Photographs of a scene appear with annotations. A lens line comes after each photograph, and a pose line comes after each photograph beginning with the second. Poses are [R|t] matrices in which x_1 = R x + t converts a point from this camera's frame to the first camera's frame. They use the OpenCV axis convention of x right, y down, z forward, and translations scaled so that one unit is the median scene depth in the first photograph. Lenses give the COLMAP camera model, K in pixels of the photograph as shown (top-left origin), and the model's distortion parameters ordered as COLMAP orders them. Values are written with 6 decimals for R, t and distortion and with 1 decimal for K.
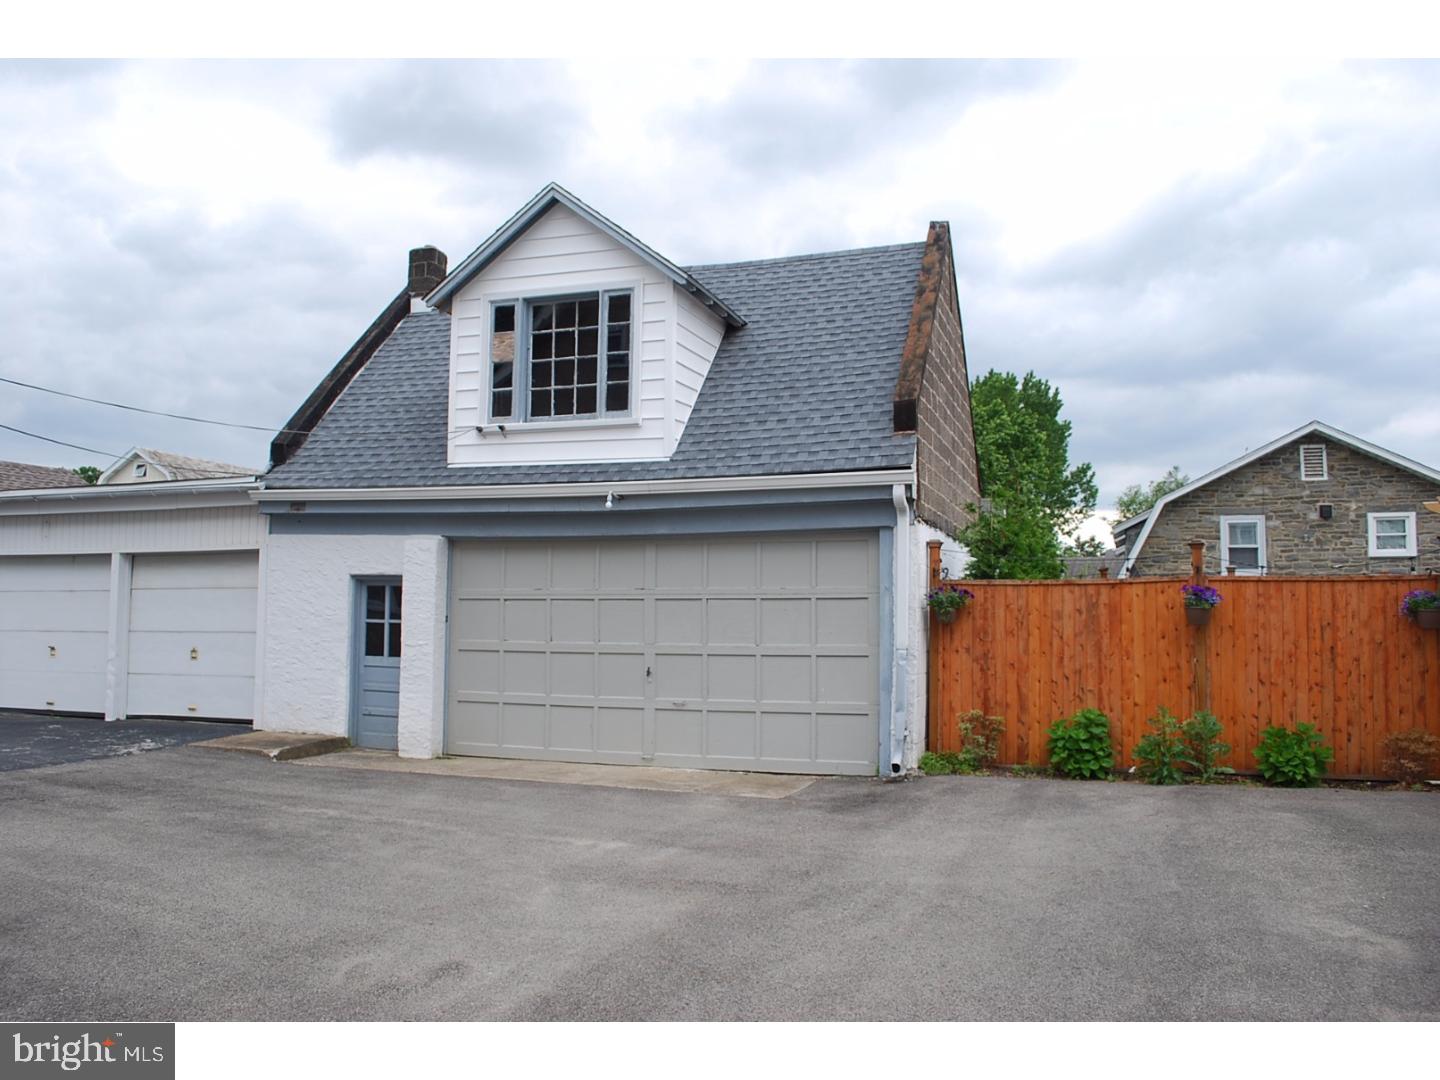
lens RADIAL K [[1140.9, 0, 719.5], [0, 1140.9, 539.6], [0, 0, 1]] dist [-0.073330, 0.002598]
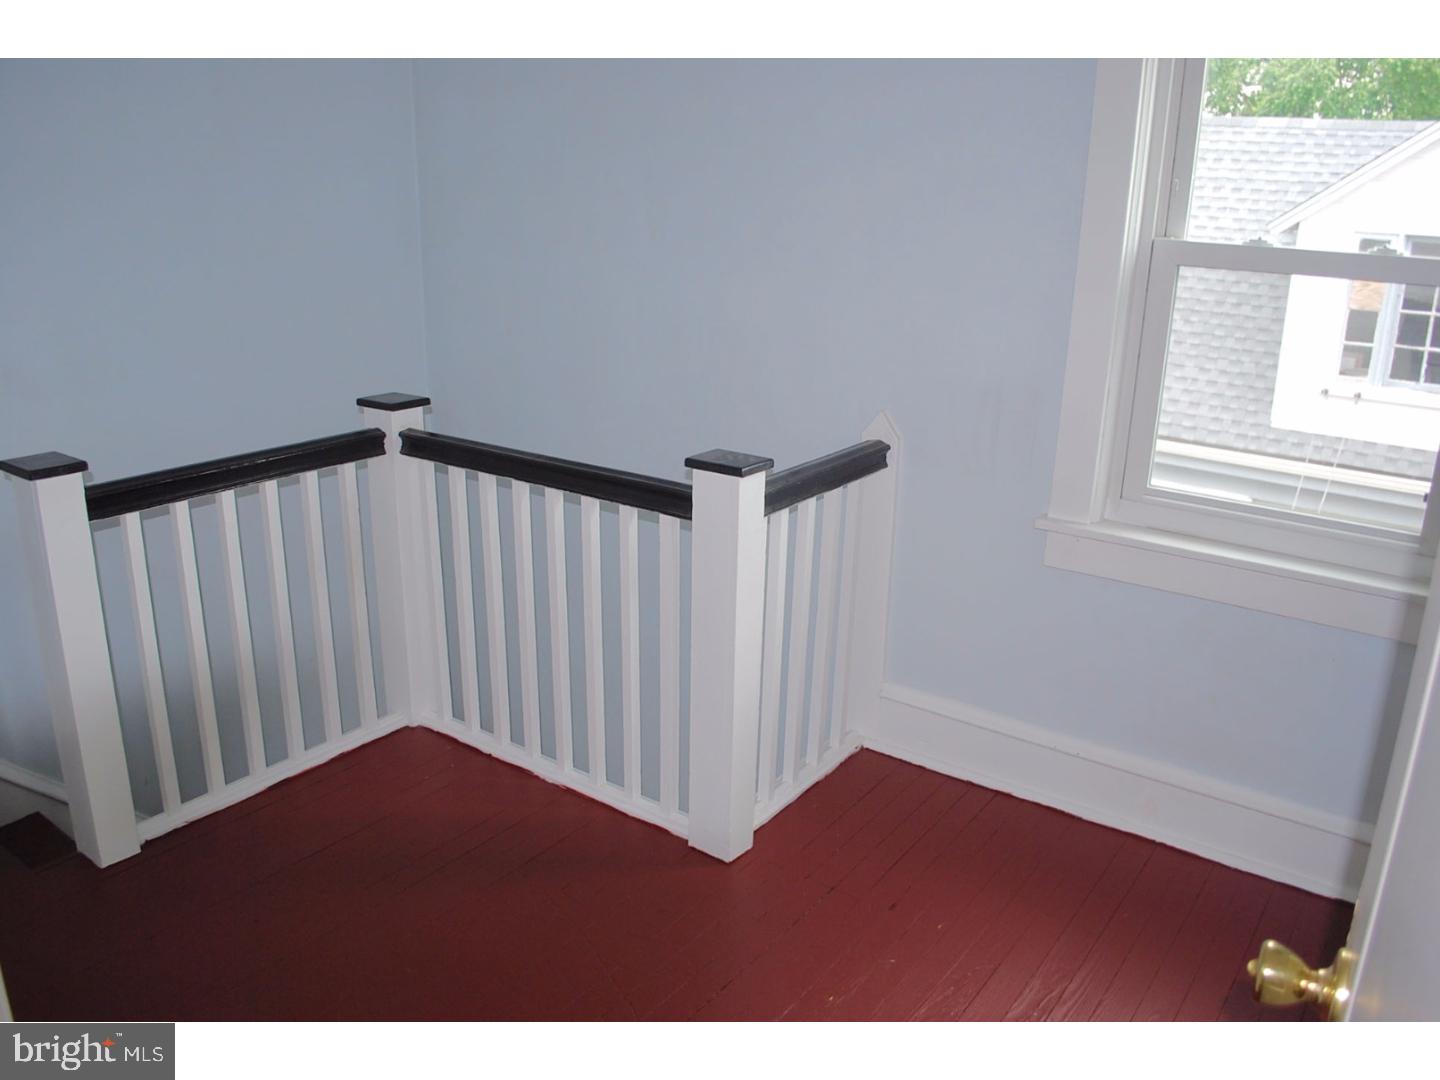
lens RADIAL K [[1140.9, 0, 721.2], [0, 1140.9, 538.0], [0, 0, 1]] dist [-0.073330, 0.002598]
pose [[0.960254, 0.093560, -0.262982, -0.413390], [0.006399, 0.934525, 0.355840, -0.292791], [0.279056, -0.343380, 0.896782, 0.088492]]
